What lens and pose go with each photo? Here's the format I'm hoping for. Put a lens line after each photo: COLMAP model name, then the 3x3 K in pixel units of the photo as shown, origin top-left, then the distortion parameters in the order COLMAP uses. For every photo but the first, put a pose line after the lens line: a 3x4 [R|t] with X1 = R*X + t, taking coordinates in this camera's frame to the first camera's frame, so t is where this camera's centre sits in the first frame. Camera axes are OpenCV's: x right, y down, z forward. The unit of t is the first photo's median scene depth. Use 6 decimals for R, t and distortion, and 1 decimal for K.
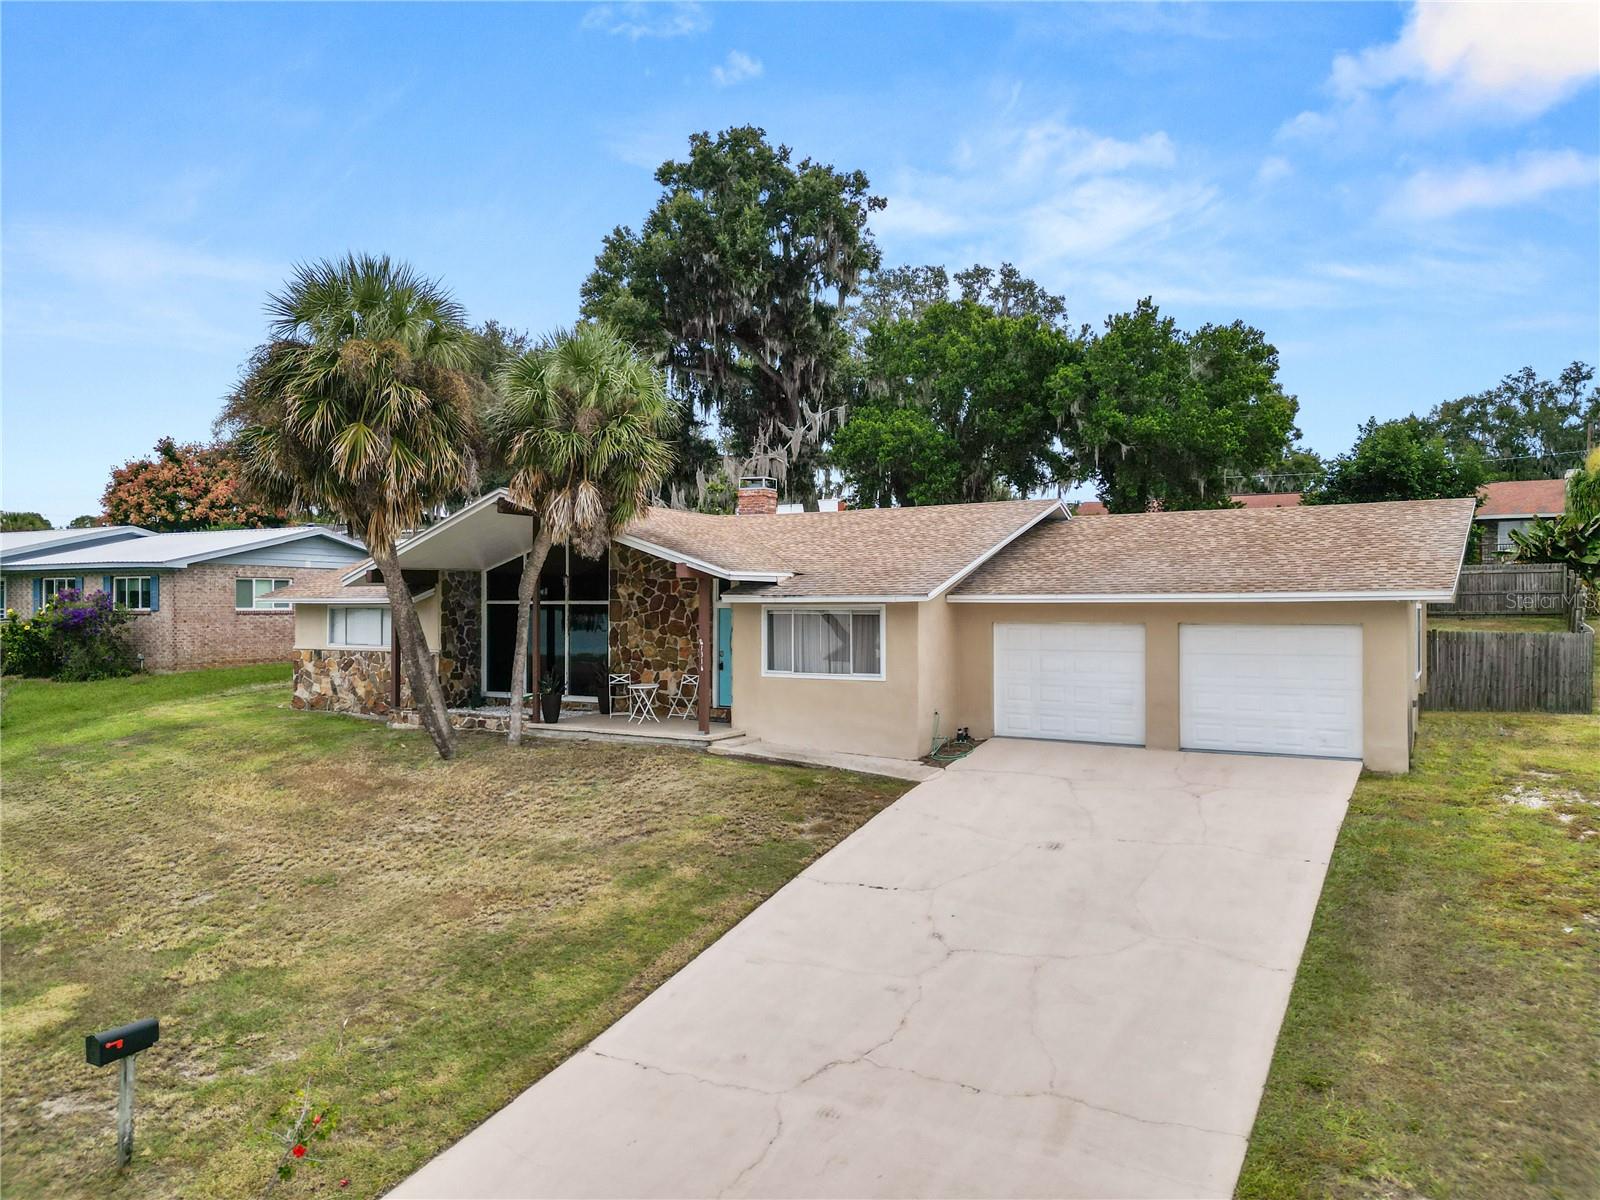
lens RADIAL K [[1124.6, 0, 800.0], [0, 1124.6, 600.0], [0, 0, 1]] dist [0.073516, -0.077643]
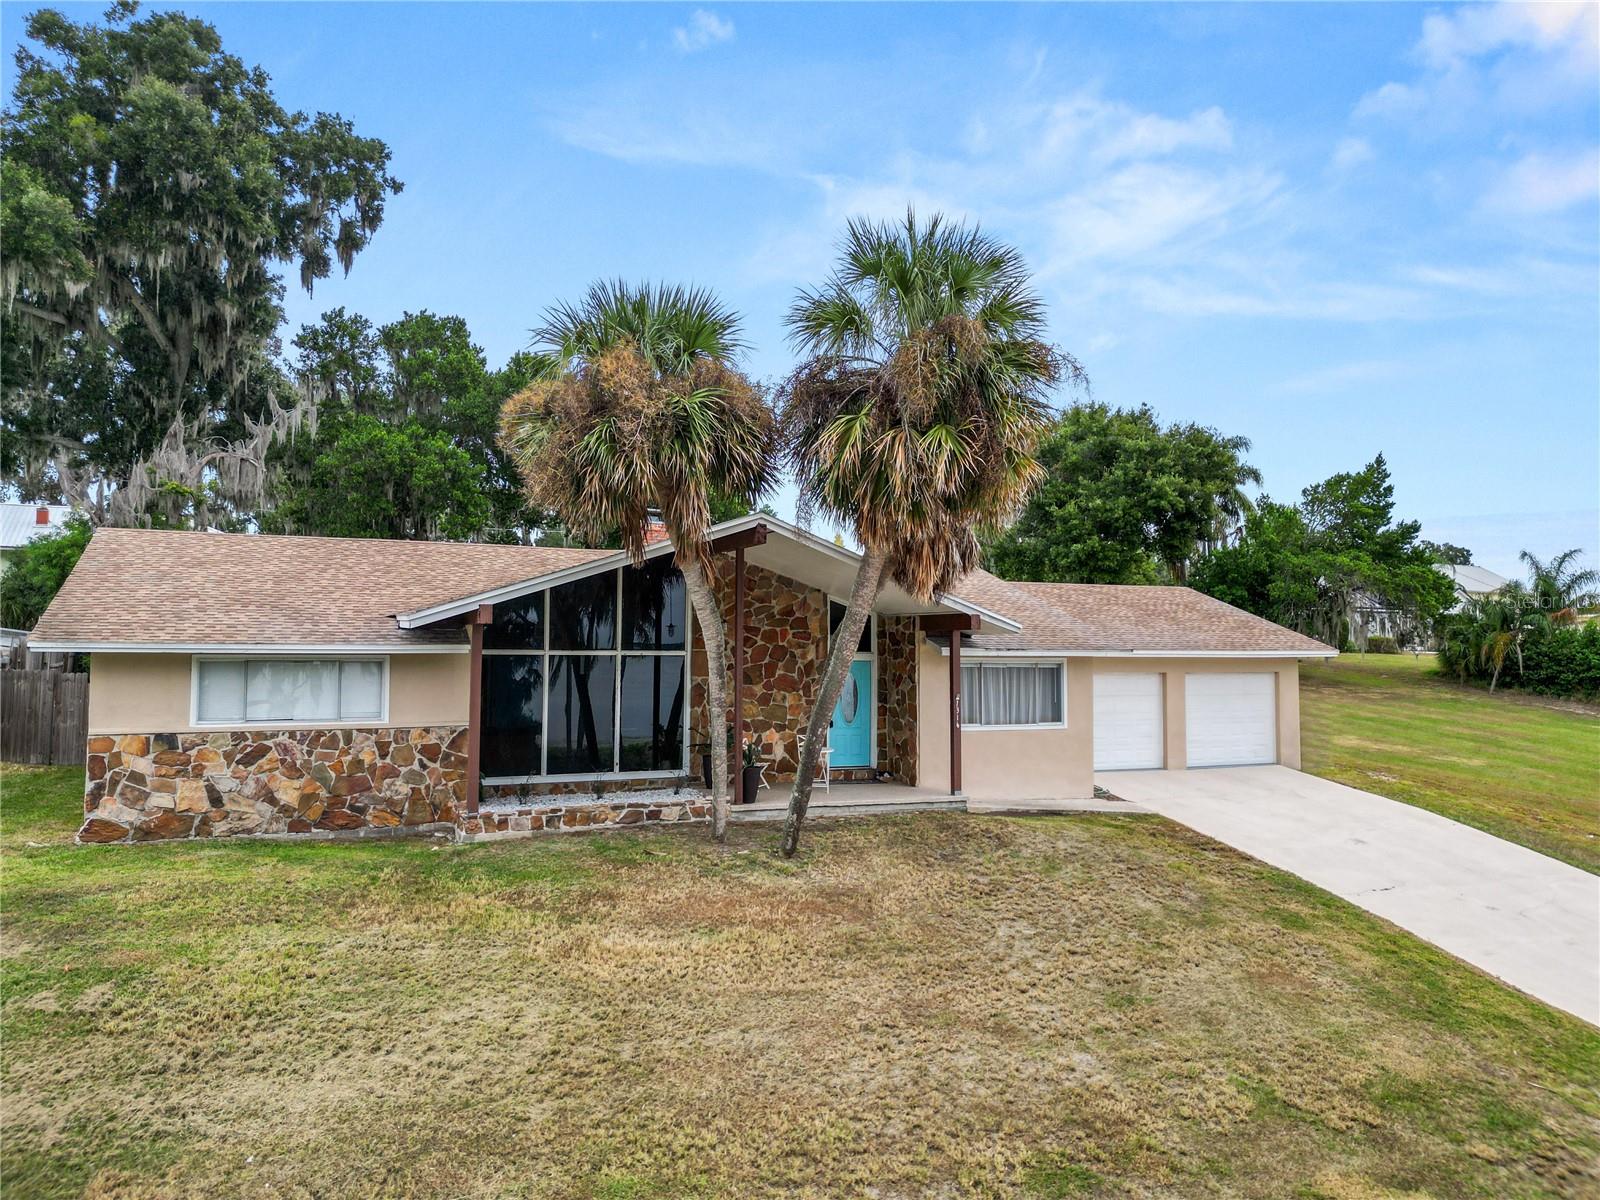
lens RADIAL K [[1118.2, 0, 792.9], [0, 1118.2, 594.9], [0, 0, 1]] dist [0.079966, -0.080735]
pose [[0.602867, 0.043010, 0.796682, -0.801527], [-0.010018, 0.998875, -0.046345, -0.003332], [-0.797779, 0.019959, 0.602620, 0.458395]]
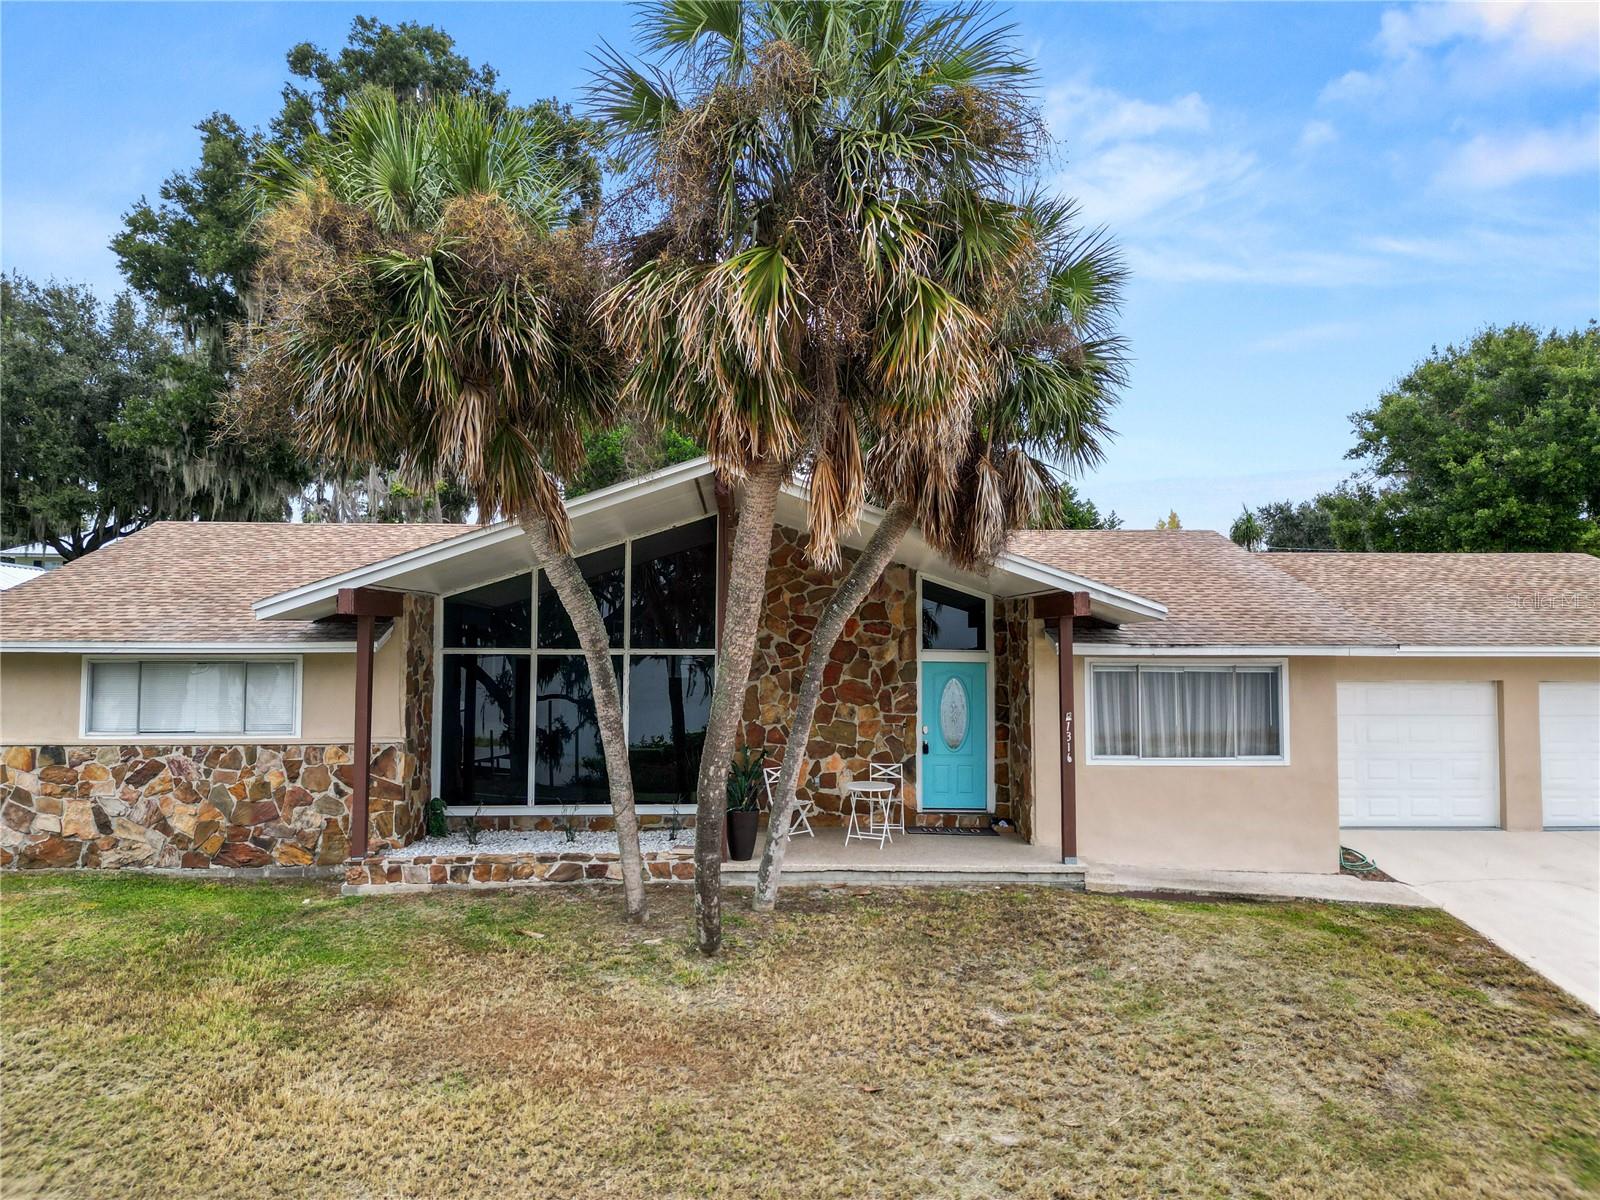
lens RADIAL K [[1118.2, 0, 792.9], [0, 1118.2, 594.9], [0, 0, 1]] dist [0.079966, -0.080735]
pose [[0.843834, 0.028350, 0.535854, -0.484403], [-0.005574, 0.999013, -0.044075, -0.002397], [-0.536575, 0.034205, 0.843159, 0.463405]]
